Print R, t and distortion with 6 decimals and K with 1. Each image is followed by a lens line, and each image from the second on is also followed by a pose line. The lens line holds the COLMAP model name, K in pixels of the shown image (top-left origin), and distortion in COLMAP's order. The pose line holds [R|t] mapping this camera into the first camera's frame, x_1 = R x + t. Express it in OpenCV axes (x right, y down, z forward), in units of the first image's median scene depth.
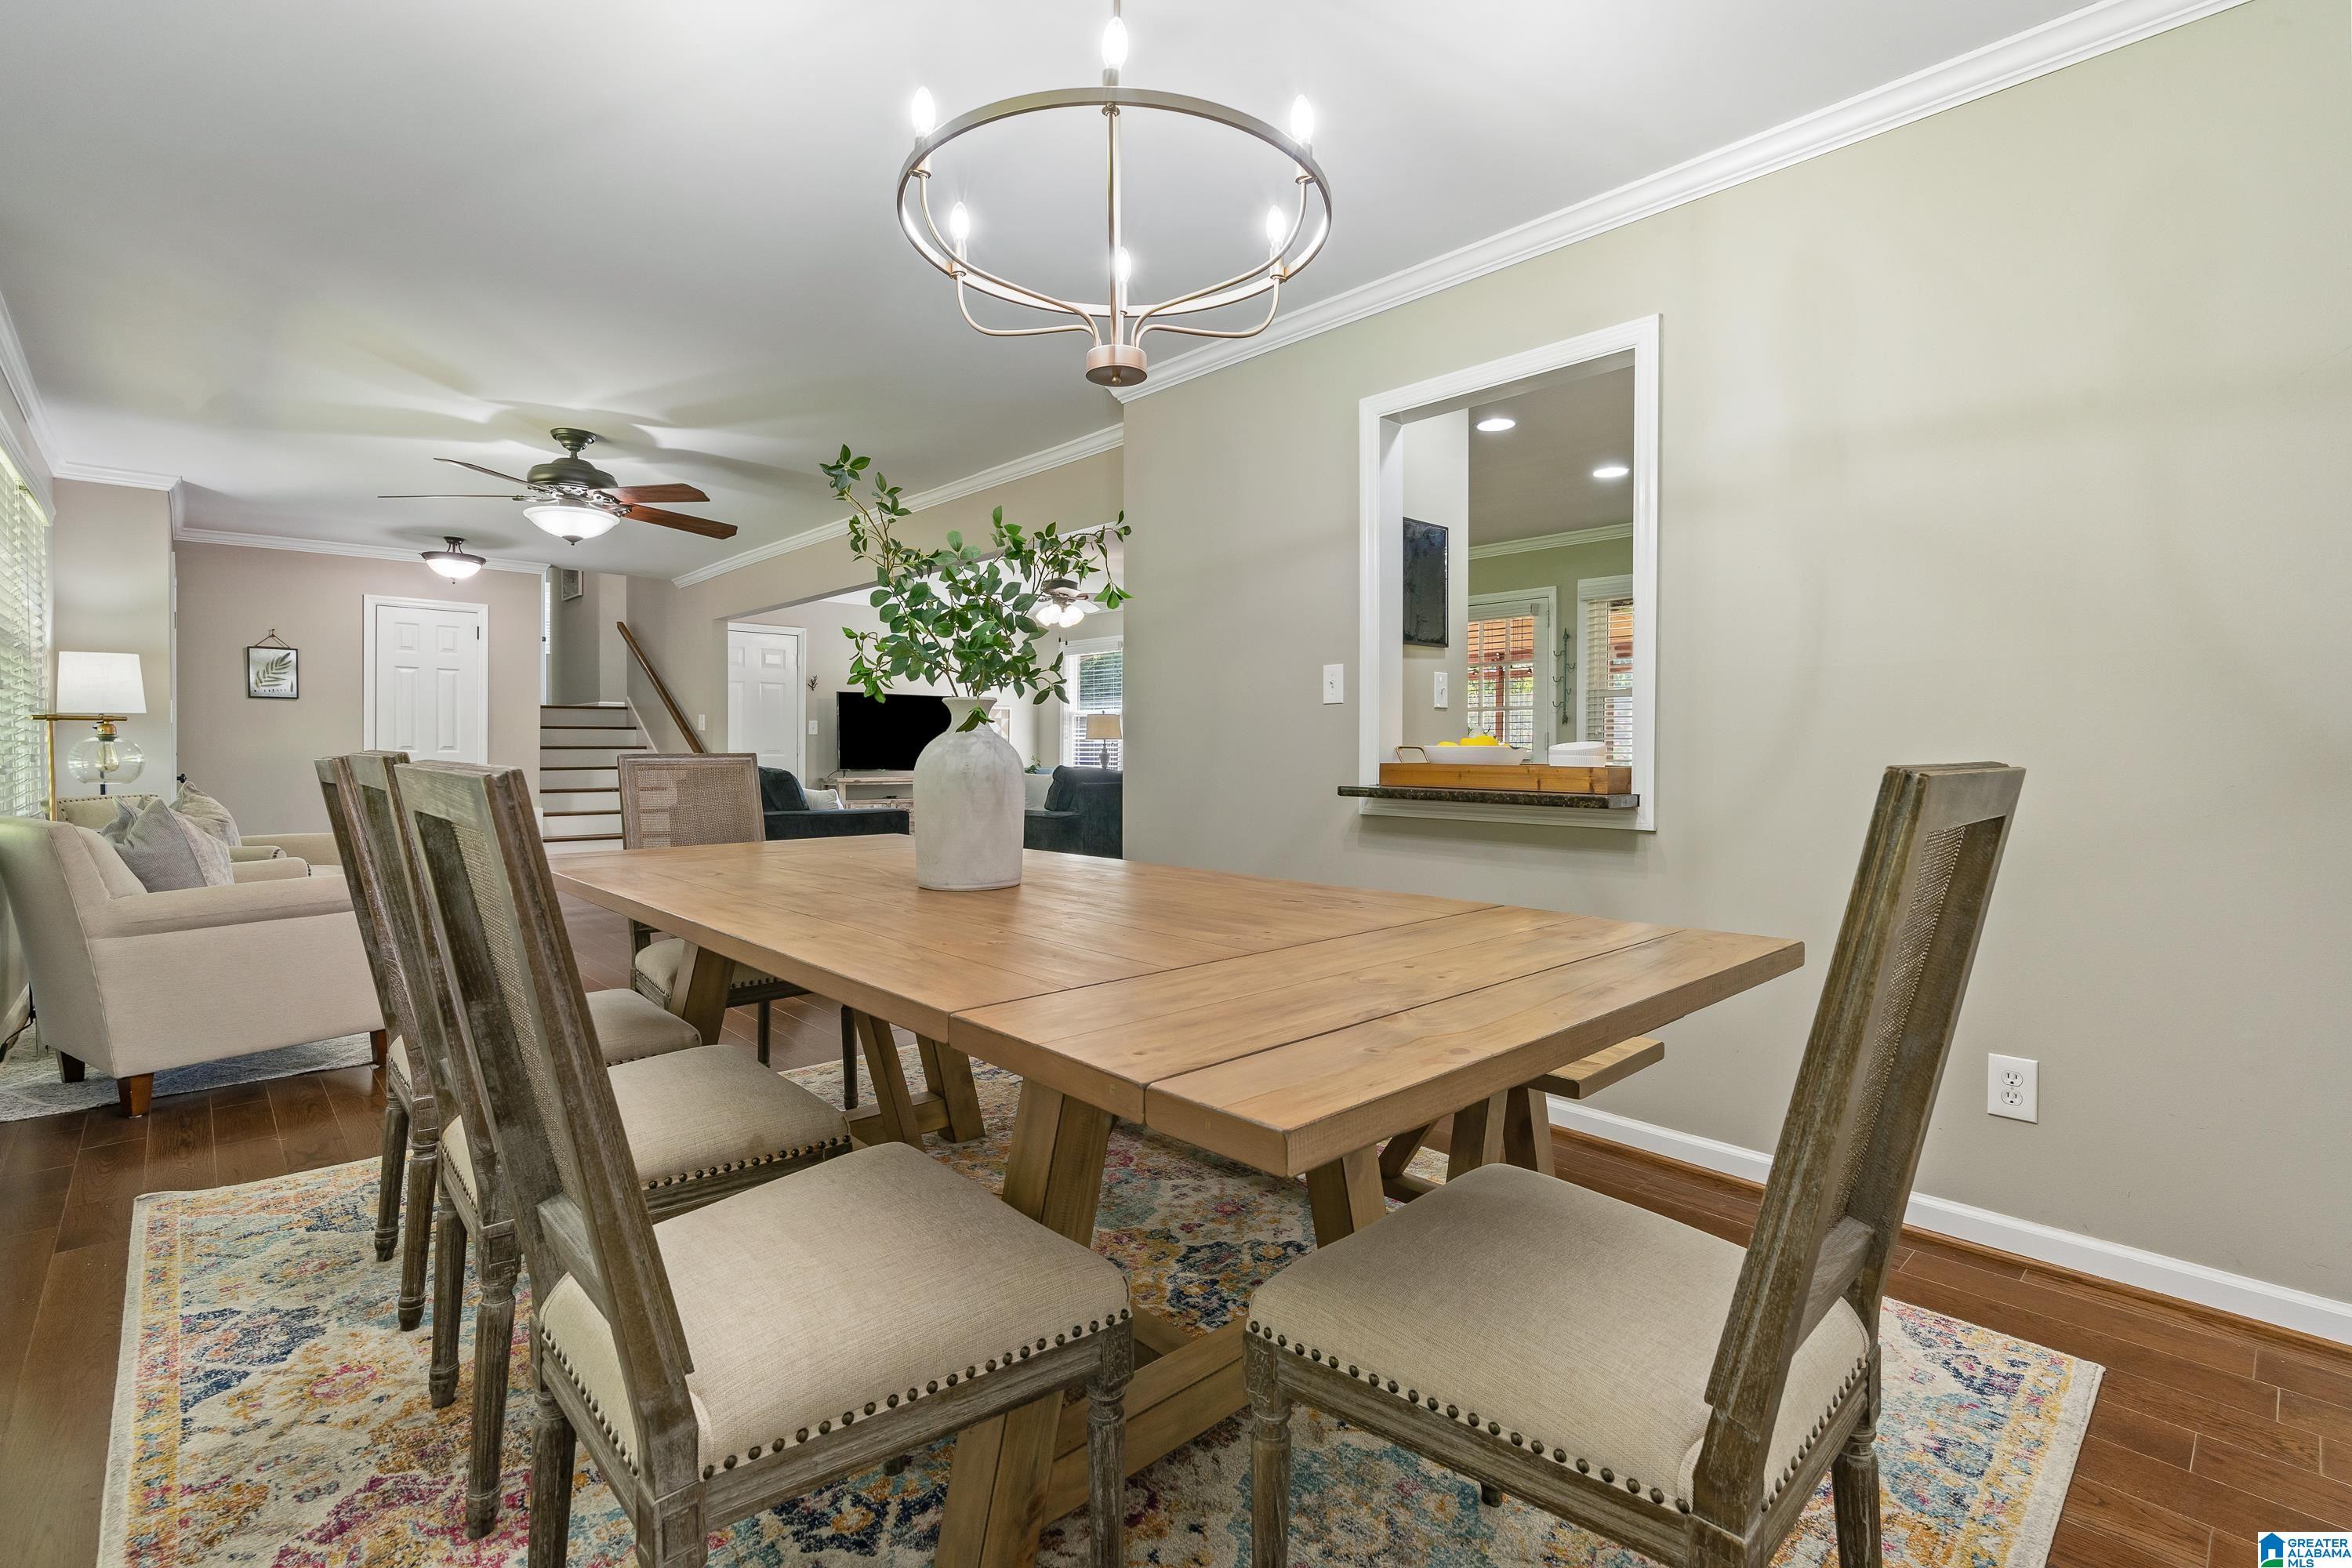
lens RADIAL K [[1069.9, 0, 1173.8], [0, 1069.9, 739.2], [0, 0, 1]] dist [0.001199, 0.000526]
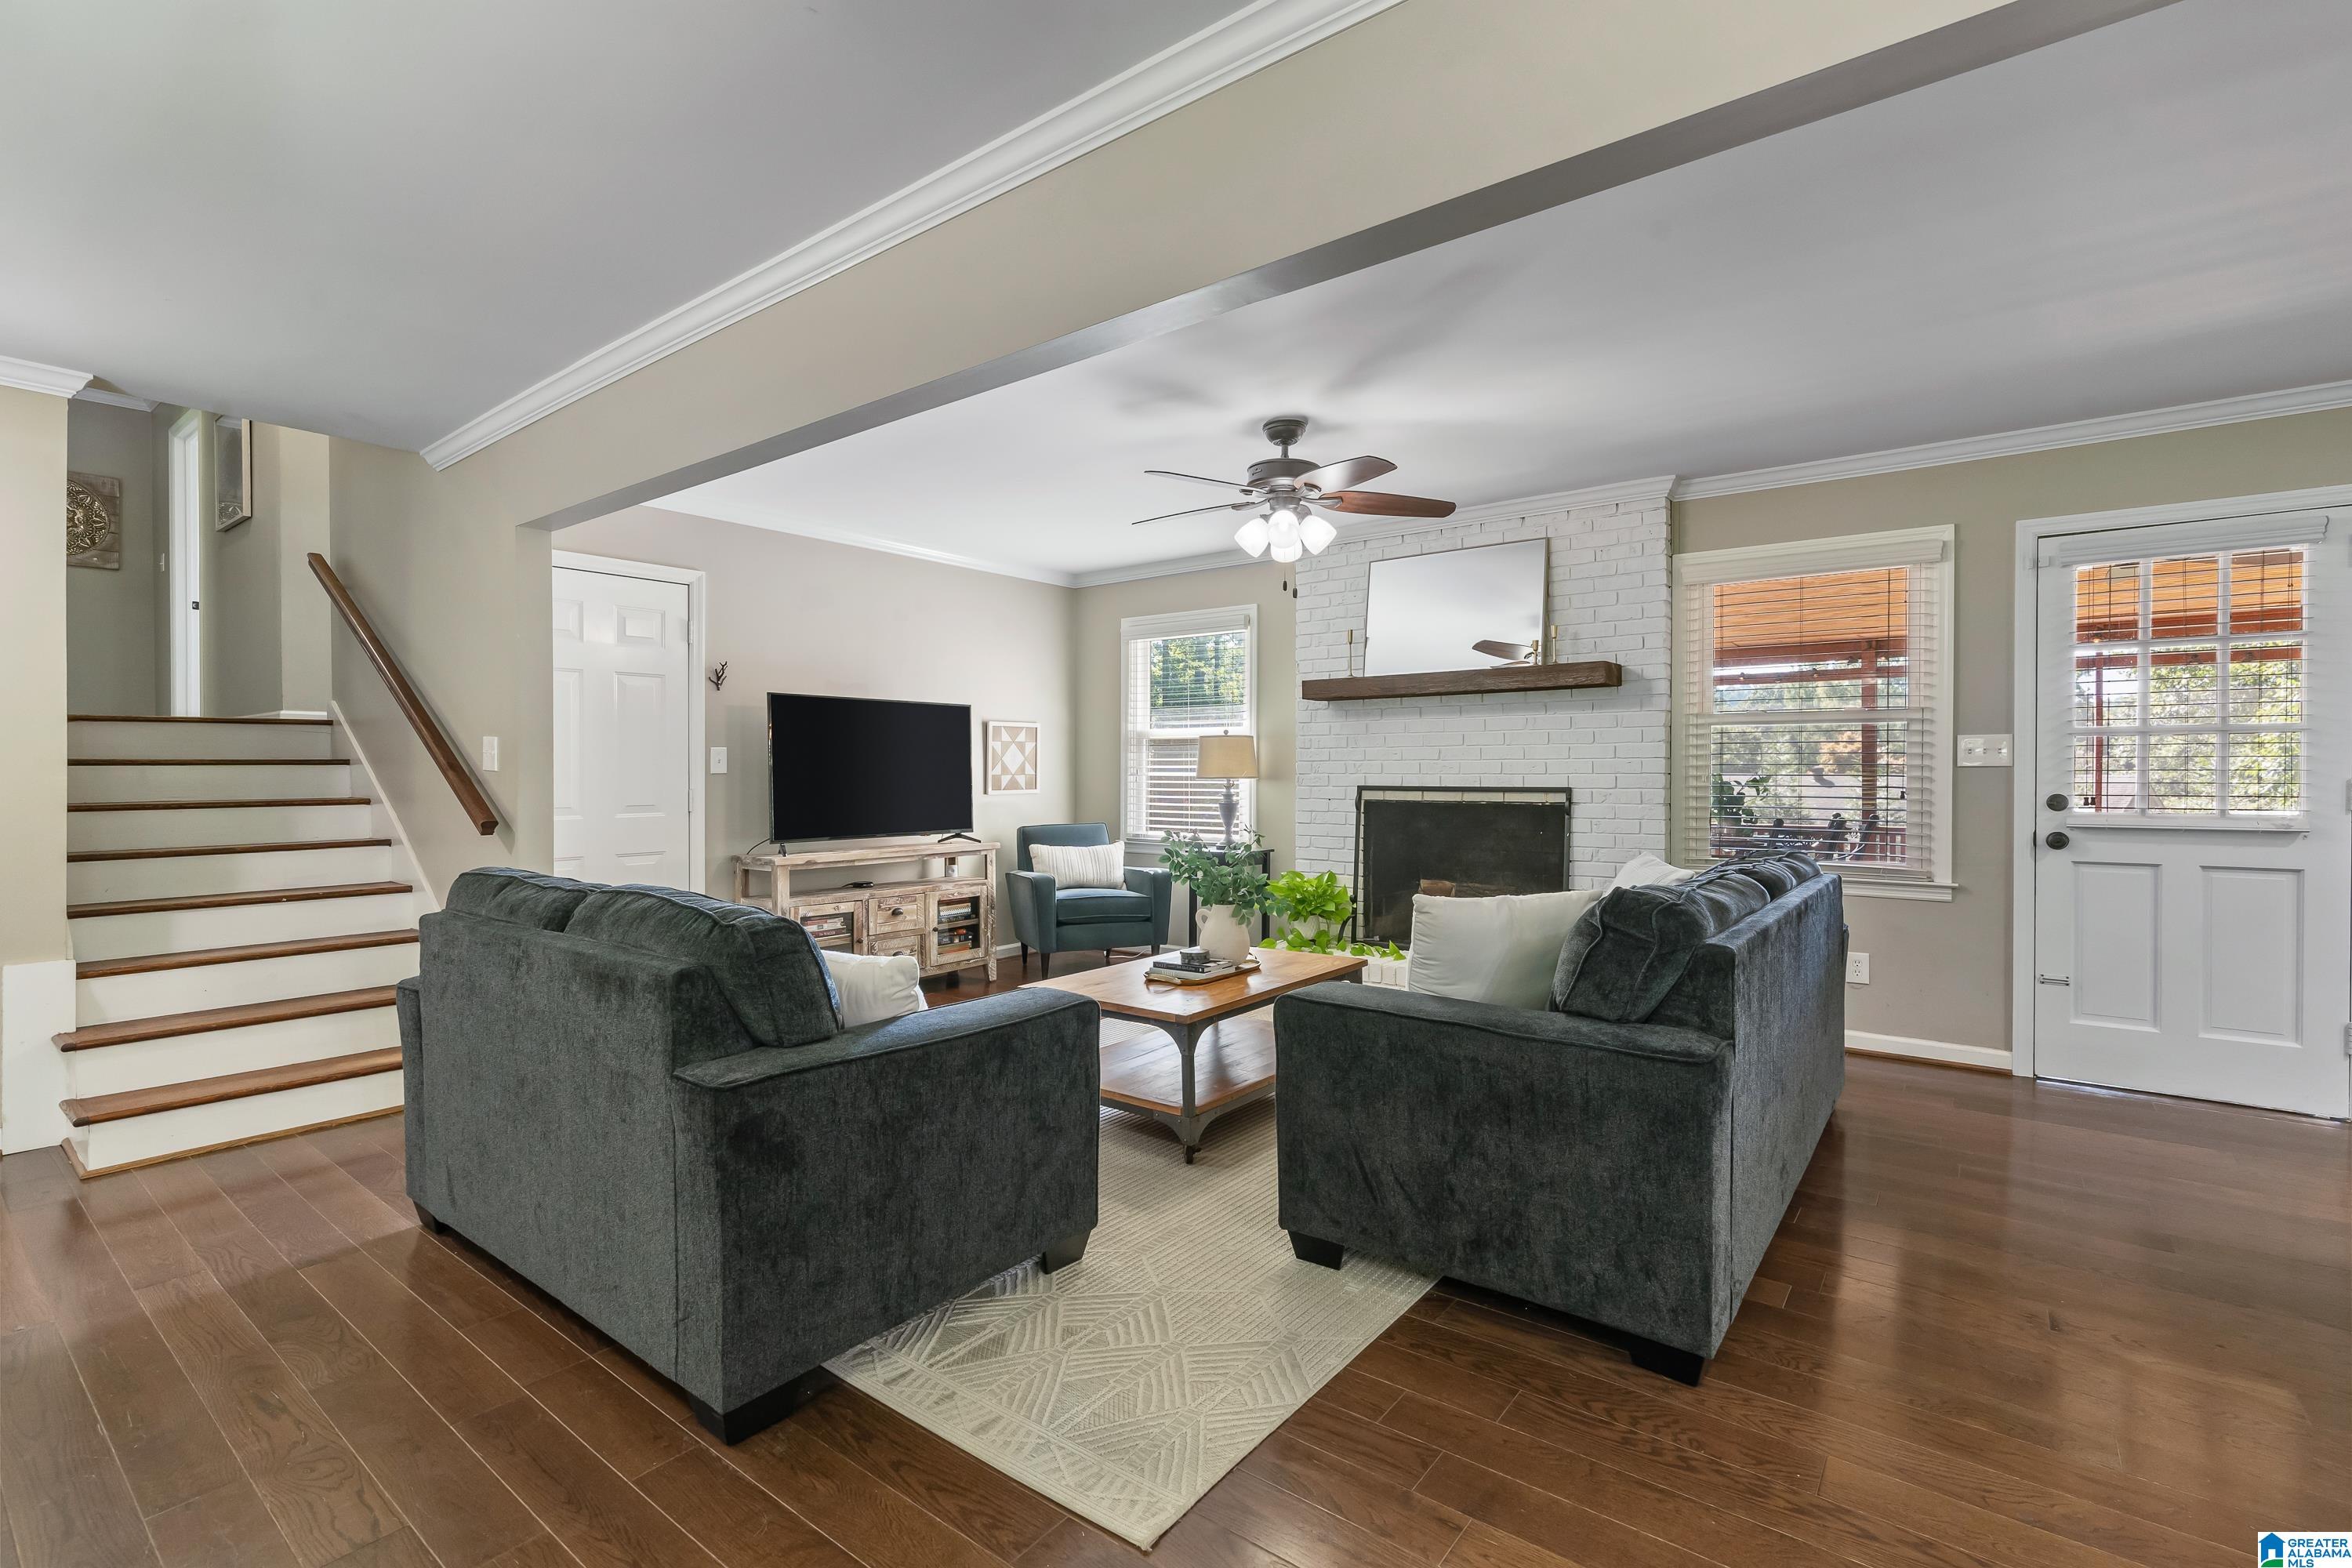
lens RADIAL K [[1069.9, 0, 1169.6], [0, 1069.9, 767.0], [0, 0, 1]] dist [0.001199, 0.000526]
pose [[0.988028, -0.002447, 0.154252, -0.261335], [0.001130, 0.999962, 0.008630, -0.015635], [-0.154267, -0.008352, 0.987994, 0.583780]]
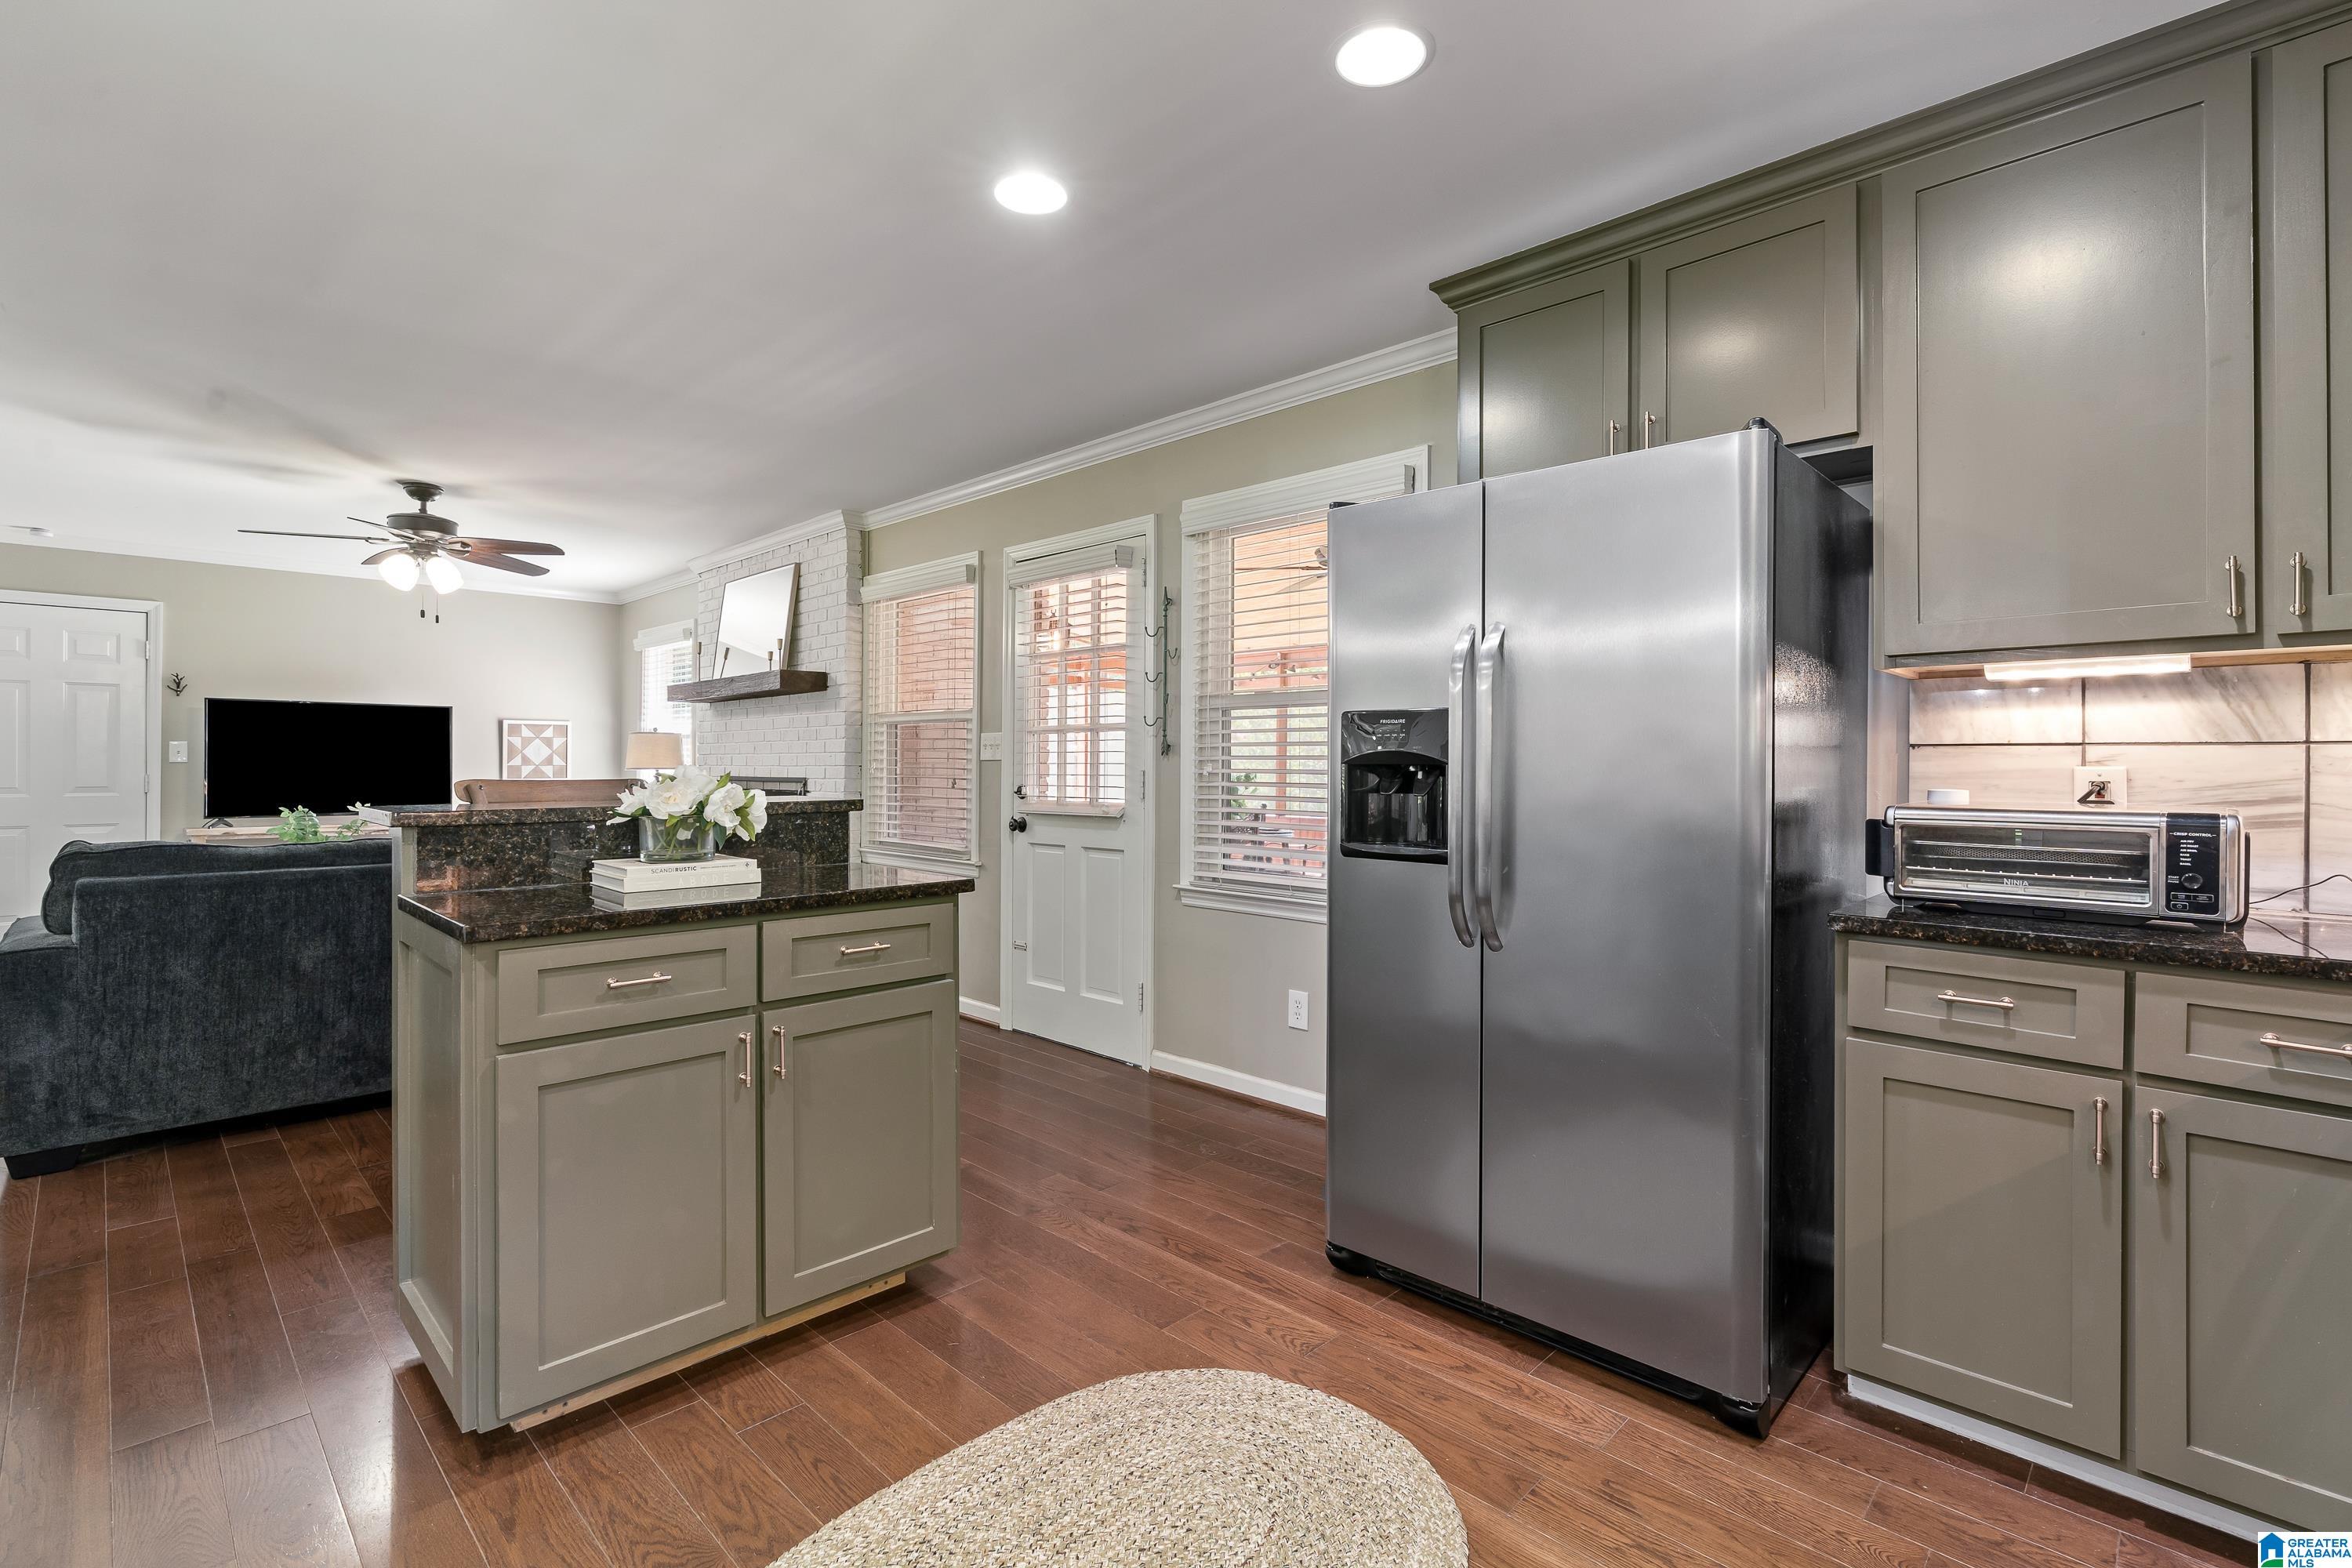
lens RADIAL K [[1069.9, 0, 1161.3], [0, 1069.9, 746.2], [0, 0, 1]] dist [0.001199, 0.000526]
pose [[0.999771, 0.001669, 0.021352, 0.341821], [-0.001564, 0.999987, -0.004916, -0.016042], [-0.021360, 0.004882, 0.999760, 0.421392]]
